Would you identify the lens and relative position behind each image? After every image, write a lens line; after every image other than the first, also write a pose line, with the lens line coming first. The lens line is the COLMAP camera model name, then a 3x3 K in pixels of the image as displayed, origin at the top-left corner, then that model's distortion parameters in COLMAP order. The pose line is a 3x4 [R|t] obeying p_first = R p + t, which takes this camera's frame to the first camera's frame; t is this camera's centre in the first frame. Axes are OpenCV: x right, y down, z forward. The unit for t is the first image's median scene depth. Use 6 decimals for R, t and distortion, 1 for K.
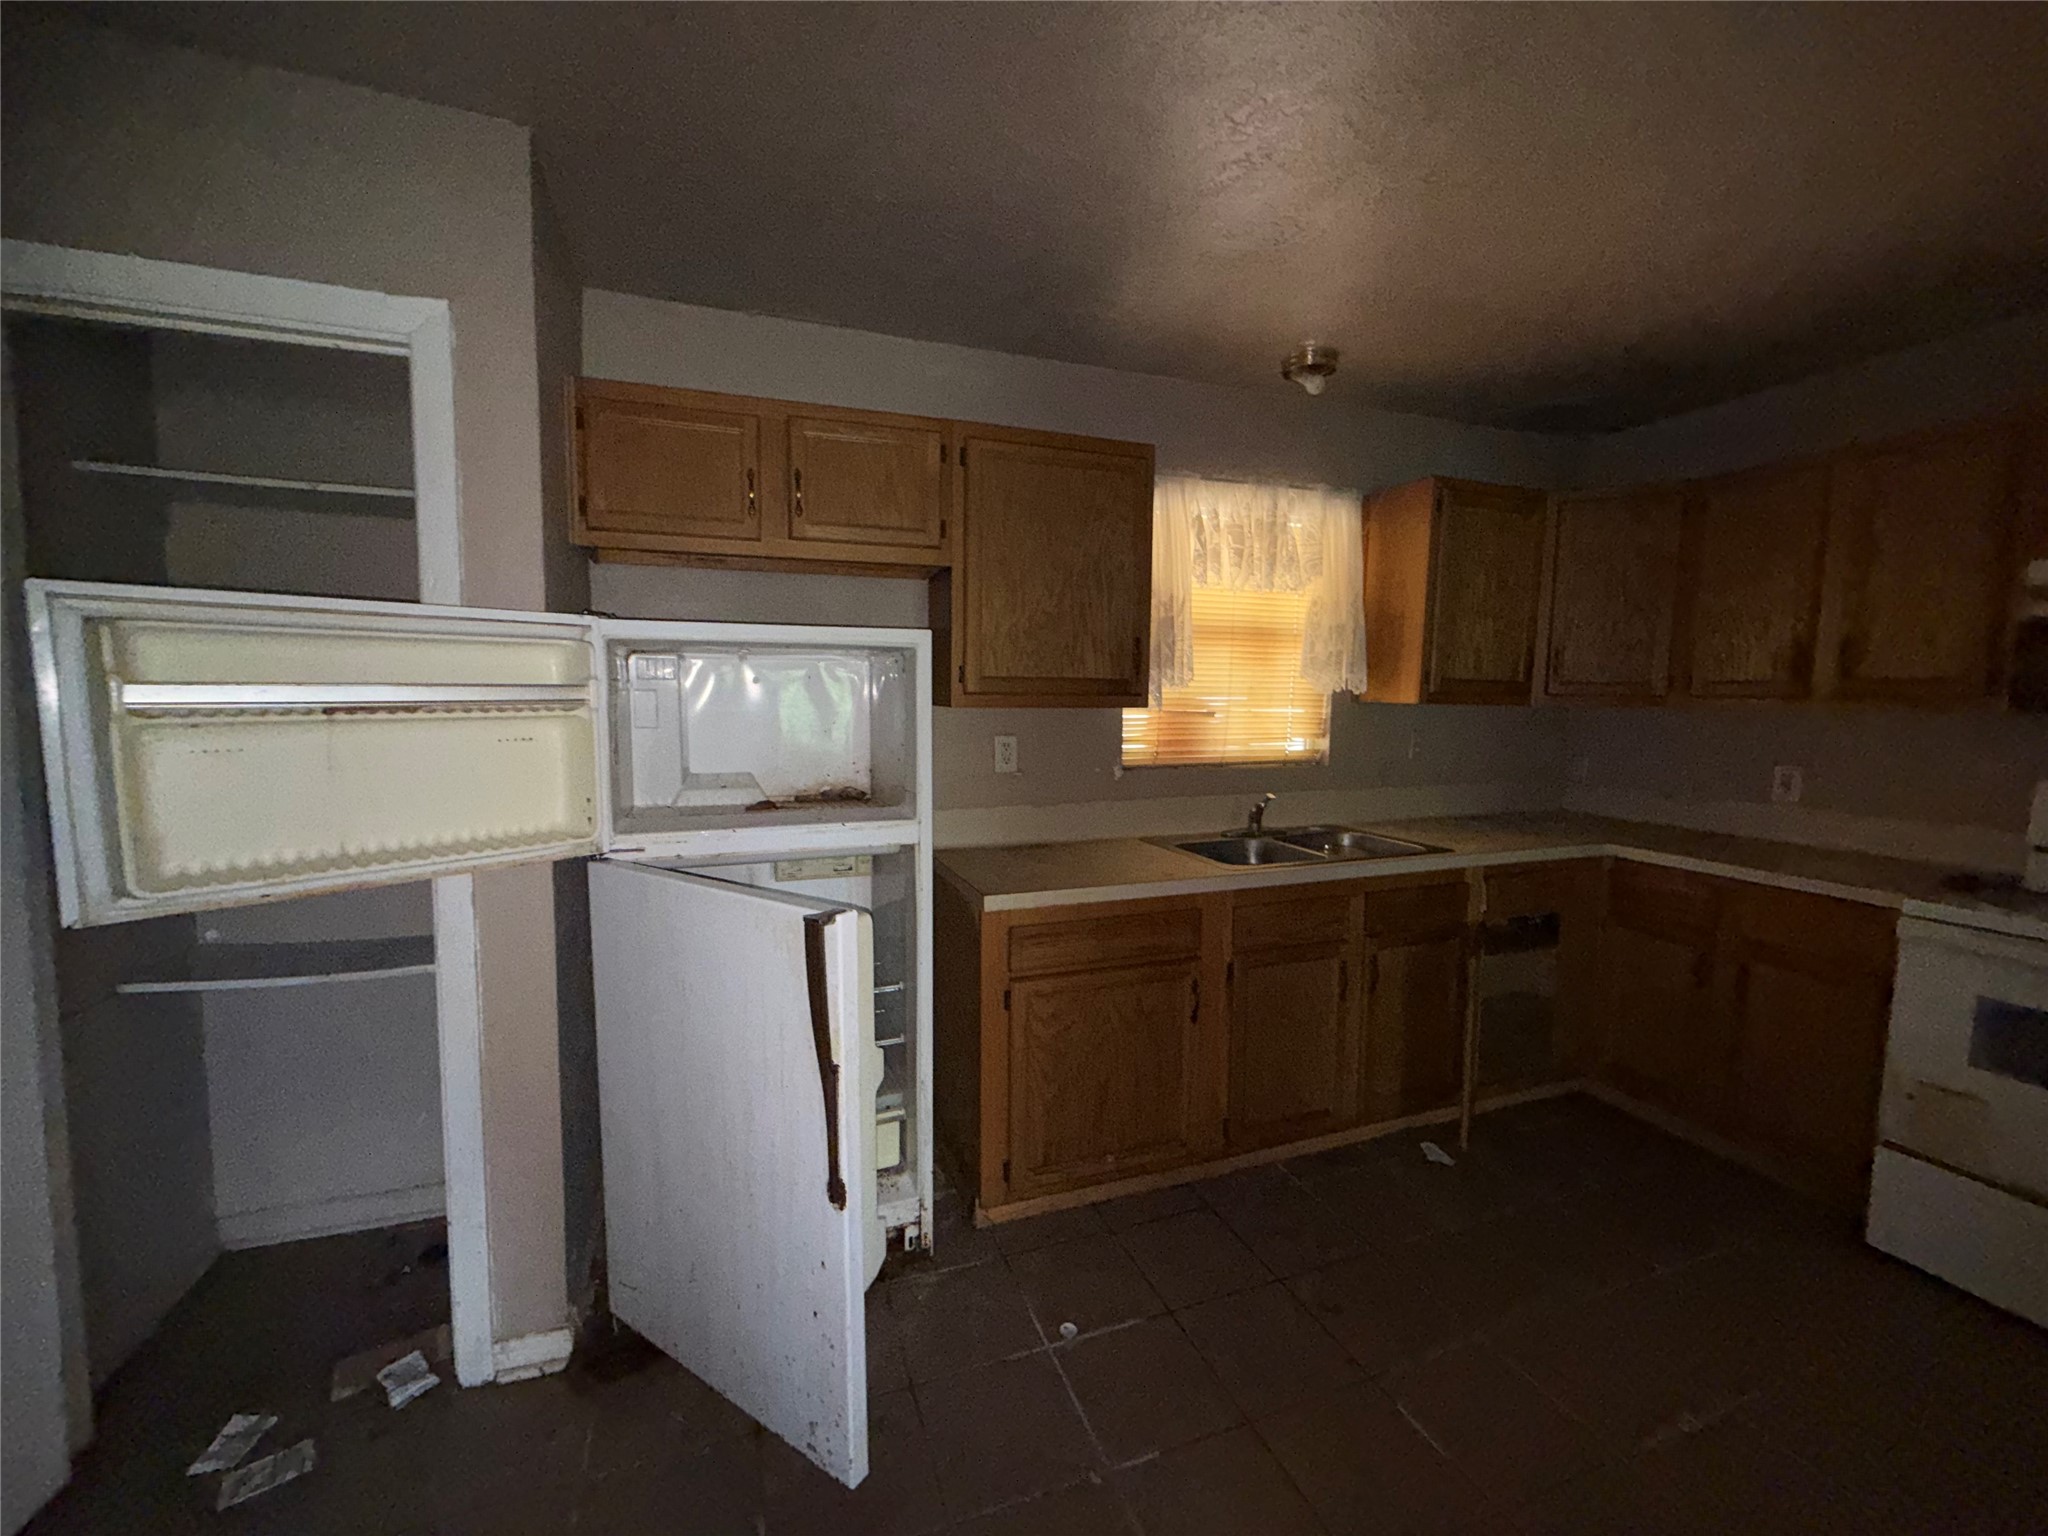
lens RADIAL K [[817.7, 0, 1025.3], [0, 817.7, 768.7], [0, 0, 1]] dist [-0.001750, -0.000233]
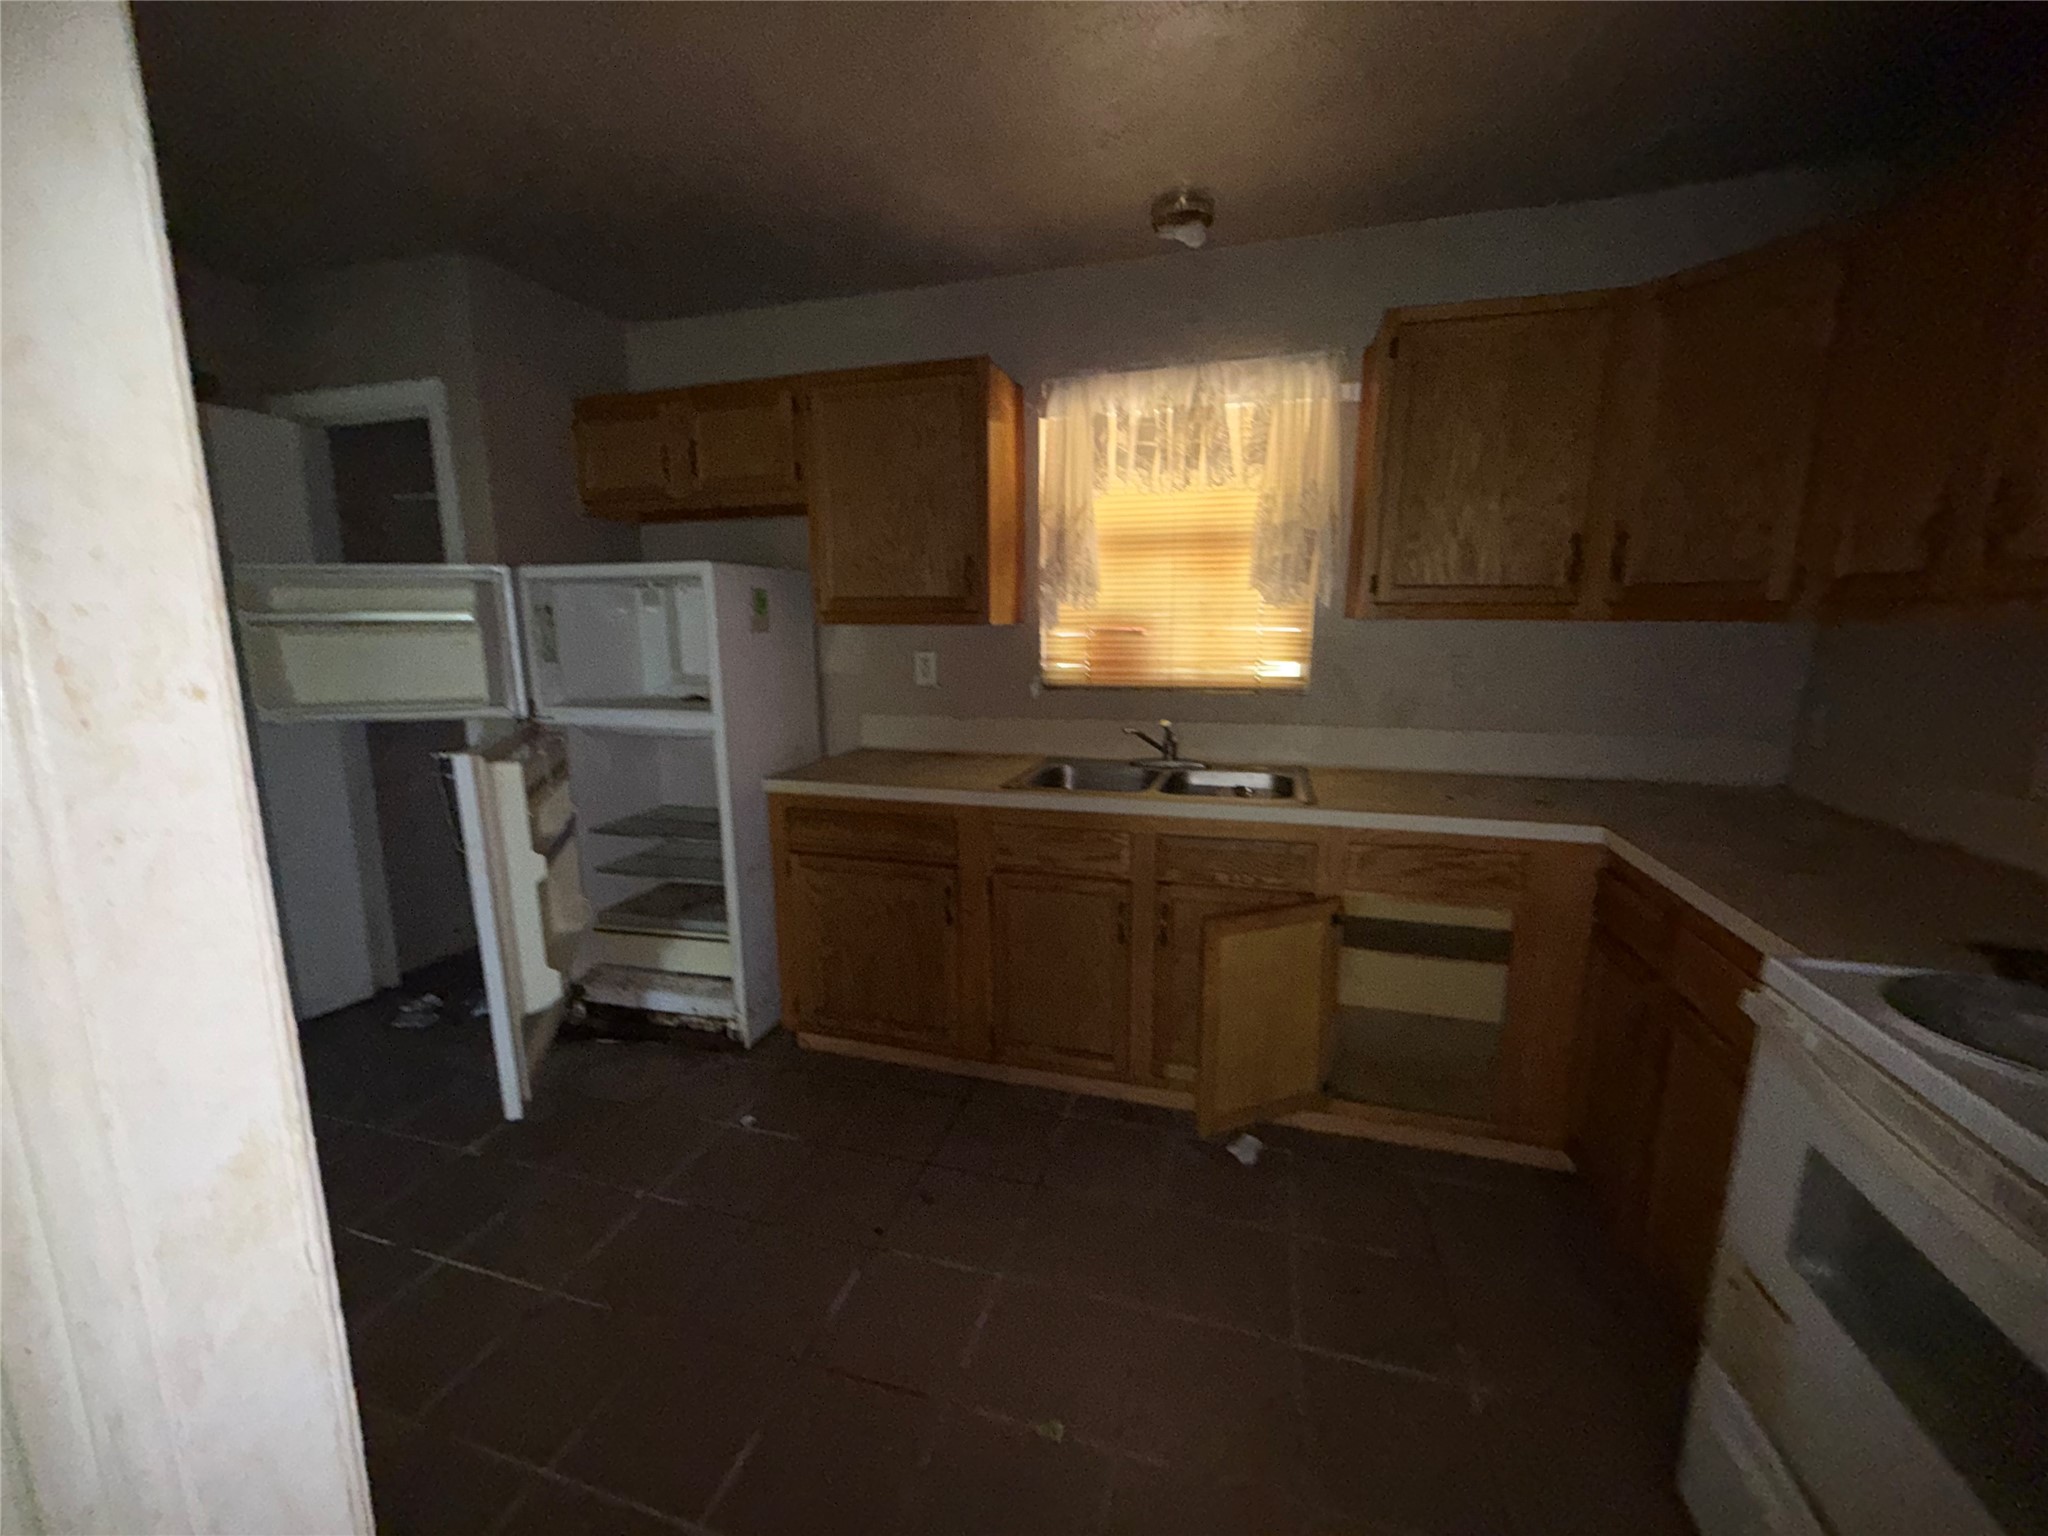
lens RADIAL K [[817.7, 0, 1027.4], [0, 817.7, 771.4], [0, 0, 1]] dist [-0.001750, -0.000233]
pose [[0.802248, 0.100125, -0.588534, 0.723264], [-0.046895, 0.993358, 0.105073, -0.001862], [0.595146, -0.056695, 0.801615, 0.182763]]
